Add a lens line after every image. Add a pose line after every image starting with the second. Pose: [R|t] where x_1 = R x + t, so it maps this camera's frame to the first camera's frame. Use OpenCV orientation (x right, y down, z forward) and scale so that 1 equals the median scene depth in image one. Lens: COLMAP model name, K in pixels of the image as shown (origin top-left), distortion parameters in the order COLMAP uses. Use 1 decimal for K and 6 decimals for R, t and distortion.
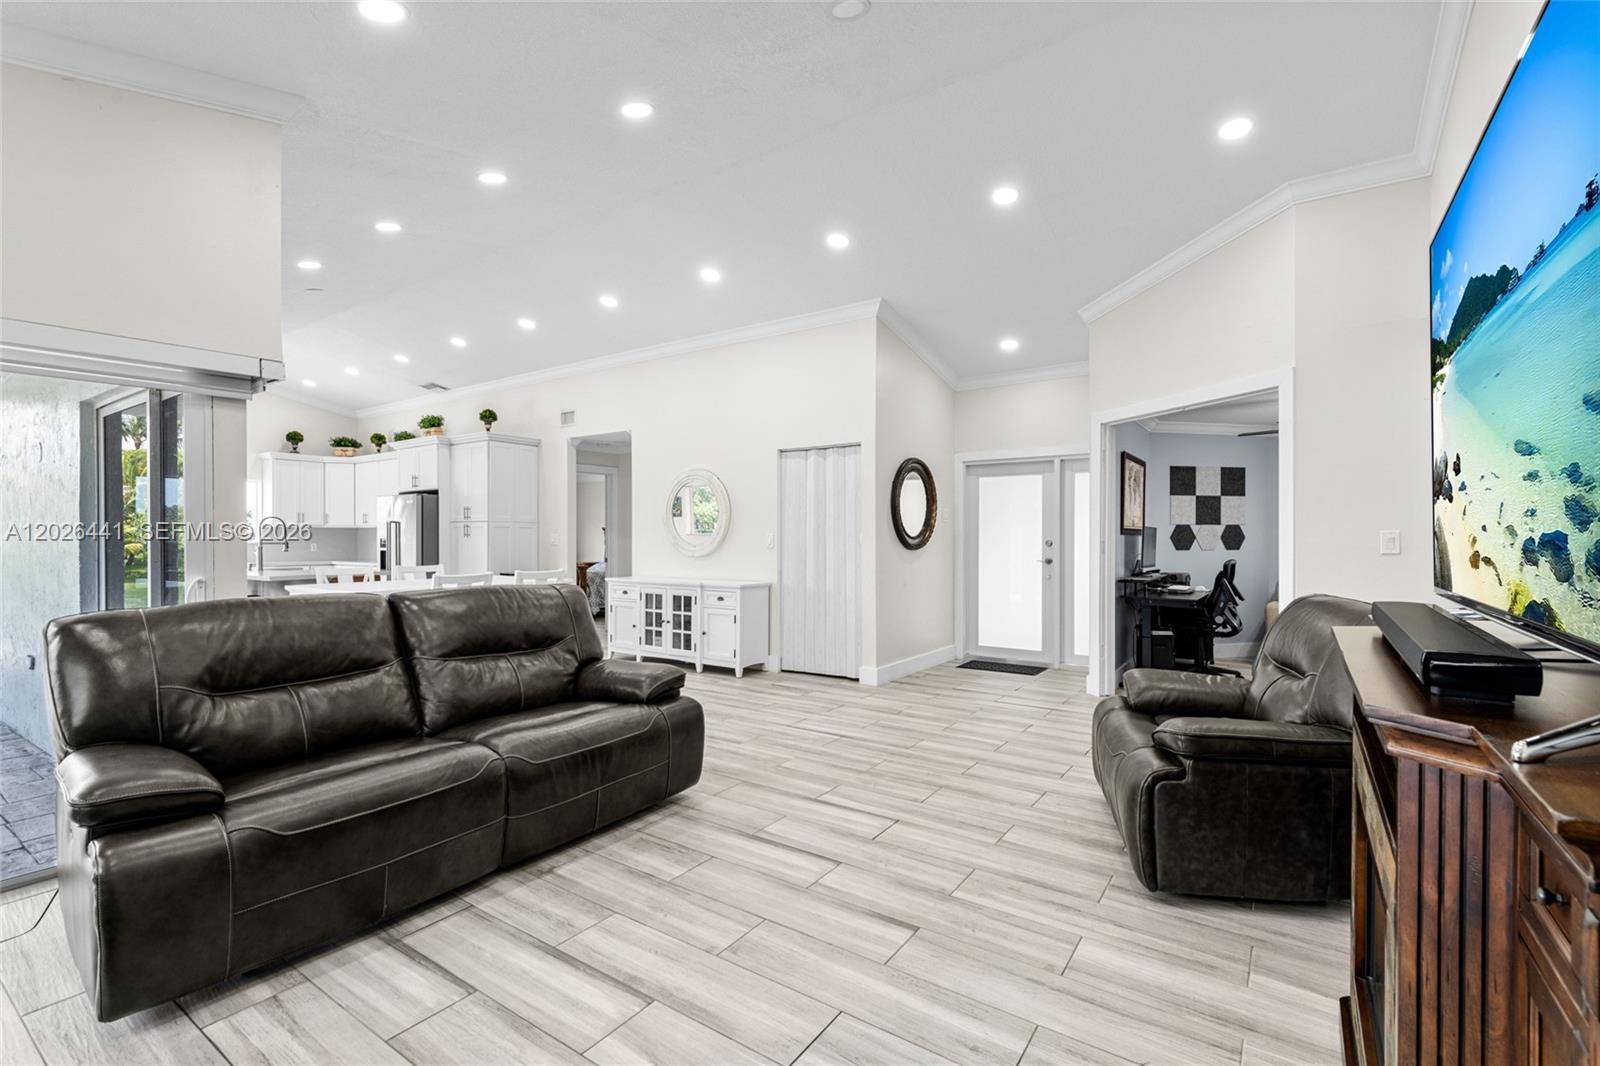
lens RADIAL K [[712.3, 0, 803.4], [0, 712.3, 540.4], [0, 0, 1]] dist [0.017680, -0.000221]
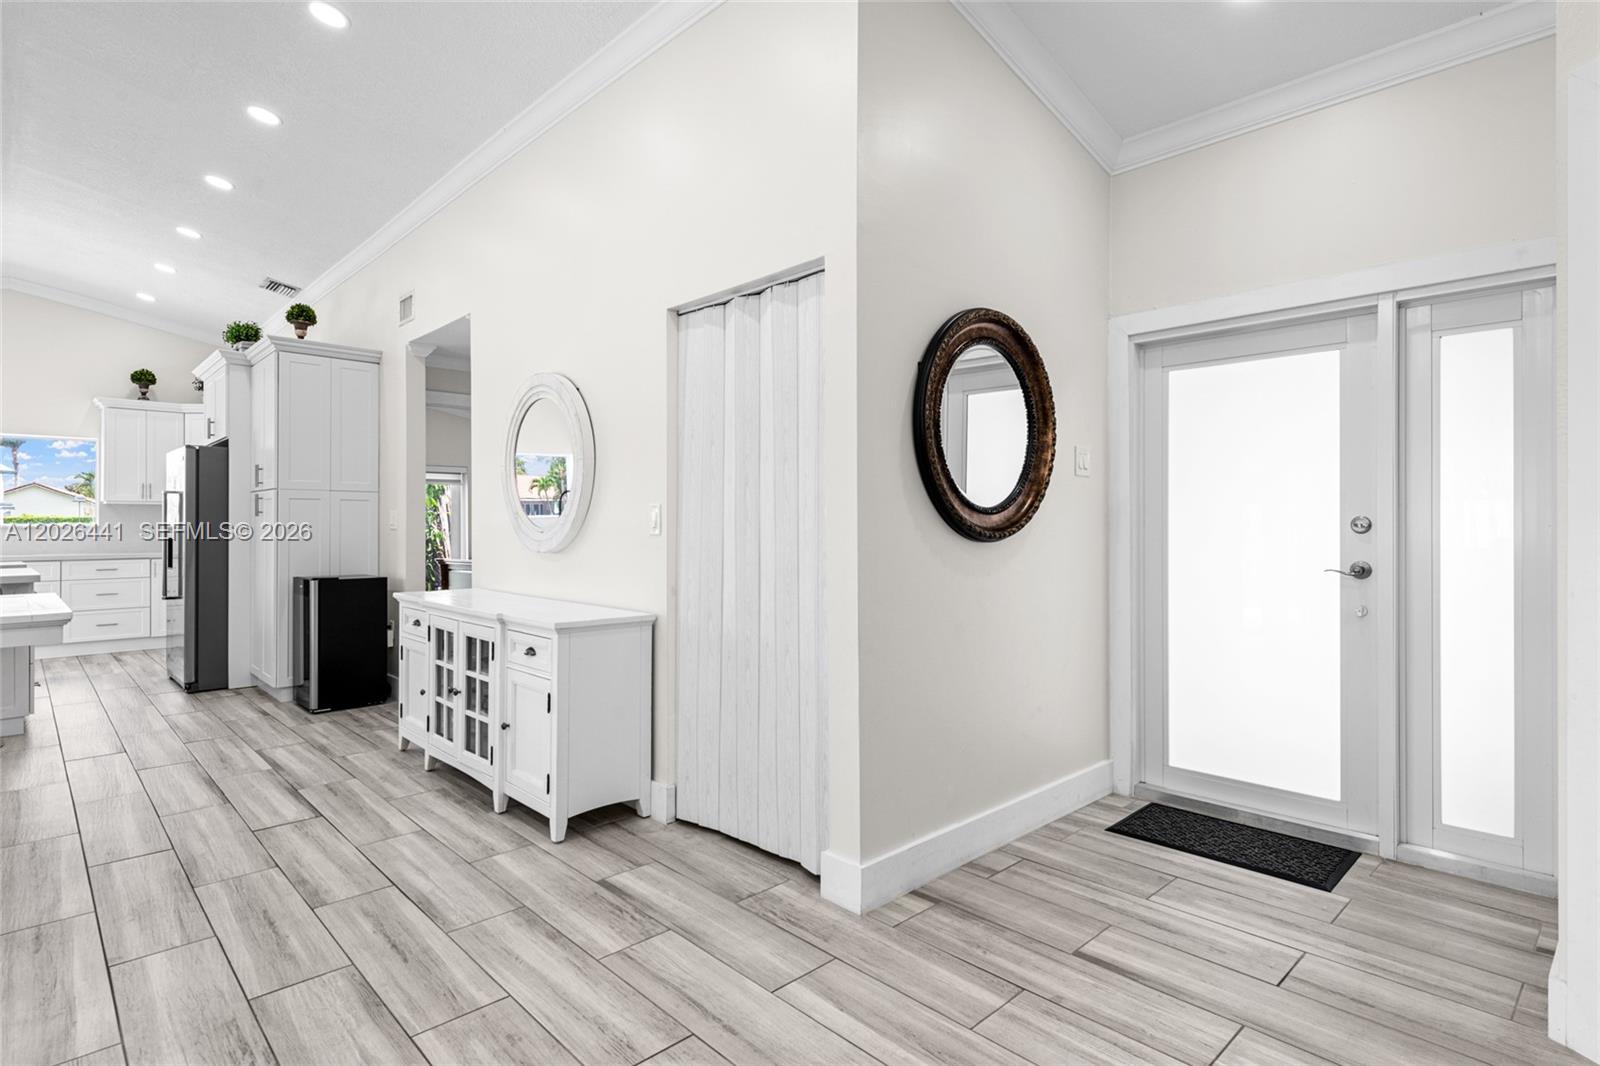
lens RADIAL K [[825.6, 0, 796.8], [0, 825.6, 522.2], [0, 0, 1]] dist [0.014781, -0.001683]
pose [[0.978909, -0.001649, -0.204292, 0.136935], [0.000906, 0.999993, -0.003733, 0.004257], [0.204297, 0.003470, 0.978903, 0.496541]]
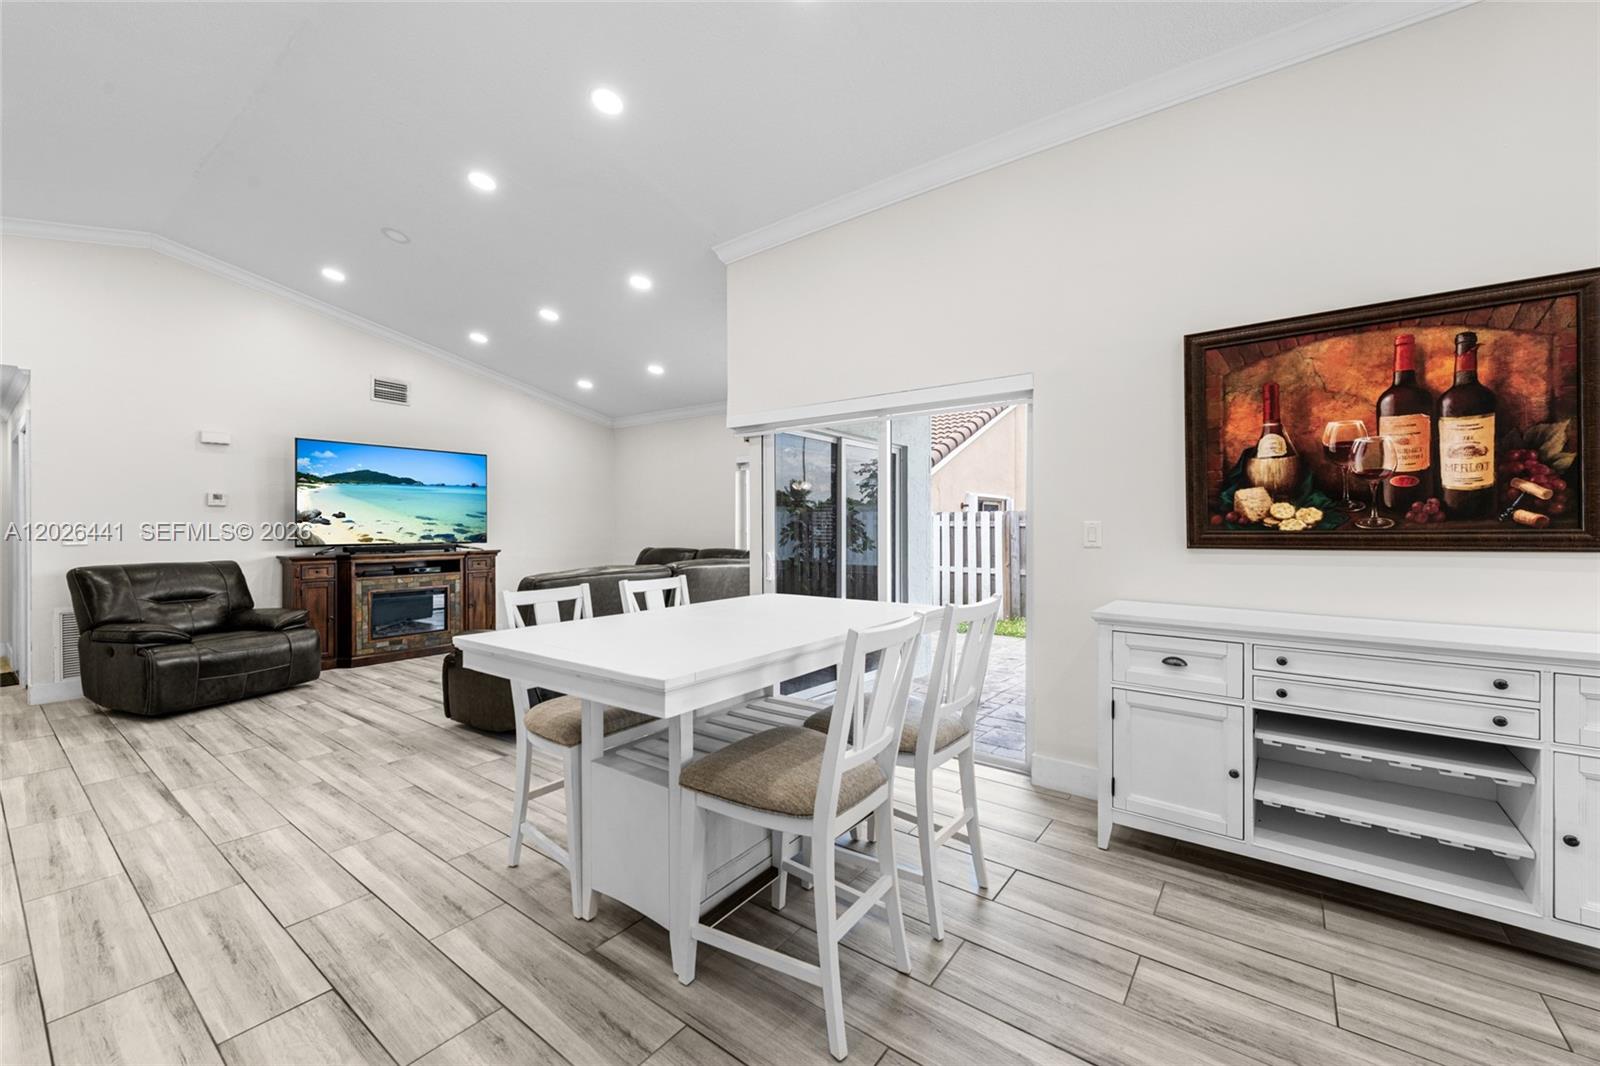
lens RADIAL K [[634.0, 0, 800.7], [0, 634.0, 527.2], [0, 0, 1]] dist [0.008101, -0.001453]
pose [[-0.999477, 0.003476, 0.032163, -0.421926], [0.003583, 0.999988, 0.003291, -0.007916], [-0.032151, 0.003404, -0.999477, 1.075883]]
